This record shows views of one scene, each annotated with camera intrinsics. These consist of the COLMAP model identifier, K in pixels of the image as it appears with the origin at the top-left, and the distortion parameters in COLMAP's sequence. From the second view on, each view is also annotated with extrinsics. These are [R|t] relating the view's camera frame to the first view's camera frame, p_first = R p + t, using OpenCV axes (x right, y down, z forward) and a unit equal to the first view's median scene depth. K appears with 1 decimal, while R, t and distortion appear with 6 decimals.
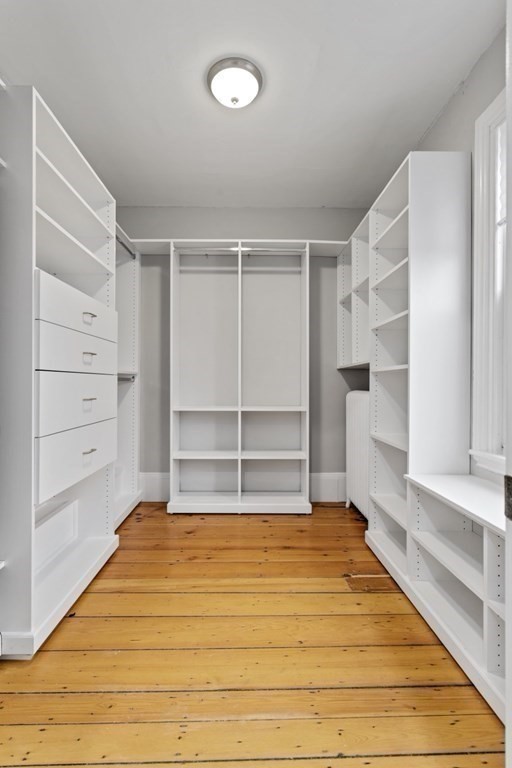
lens RADIAL K [[364.8, 0, 254.8], [0, 364.8, 382.2], [0, 0, 1]] dist [-0.001816, 0.002805]
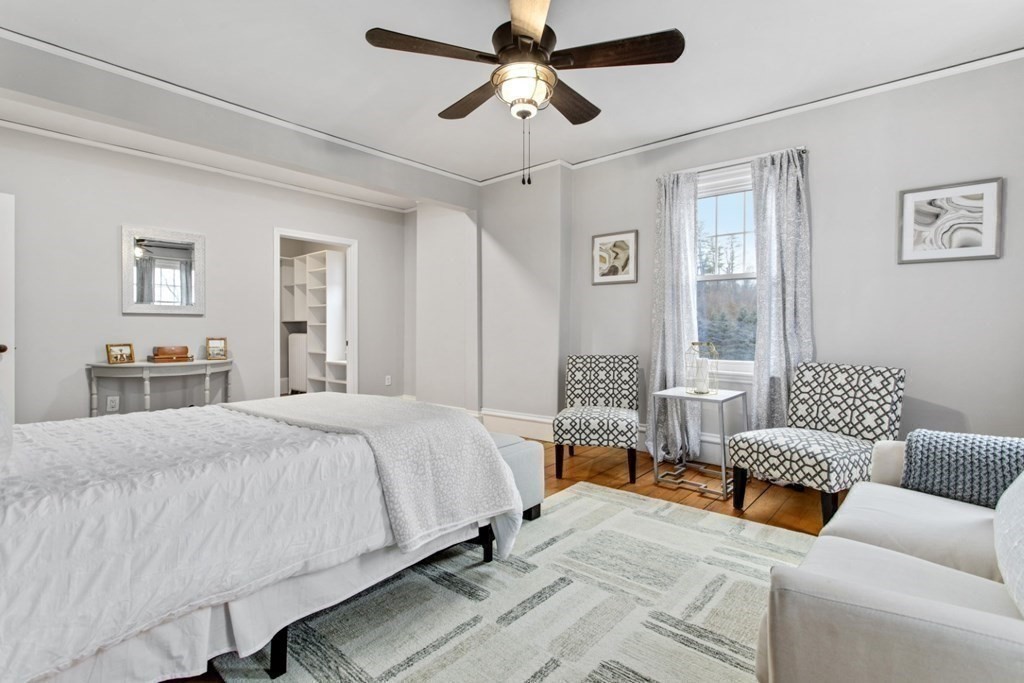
lens RADIAL K [[486.3, 0, 514.4], [0, 486.3, 333.6], [0, 0, 1]] dist [-0.001816, 0.002805]
pose [[0.676017, -0.007635, 0.736847, -1.056558], [-0.002375, 0.999919, 0.012540, -0.015695], [-0.736882, -0.010228, 0.675944, -2.031717]]
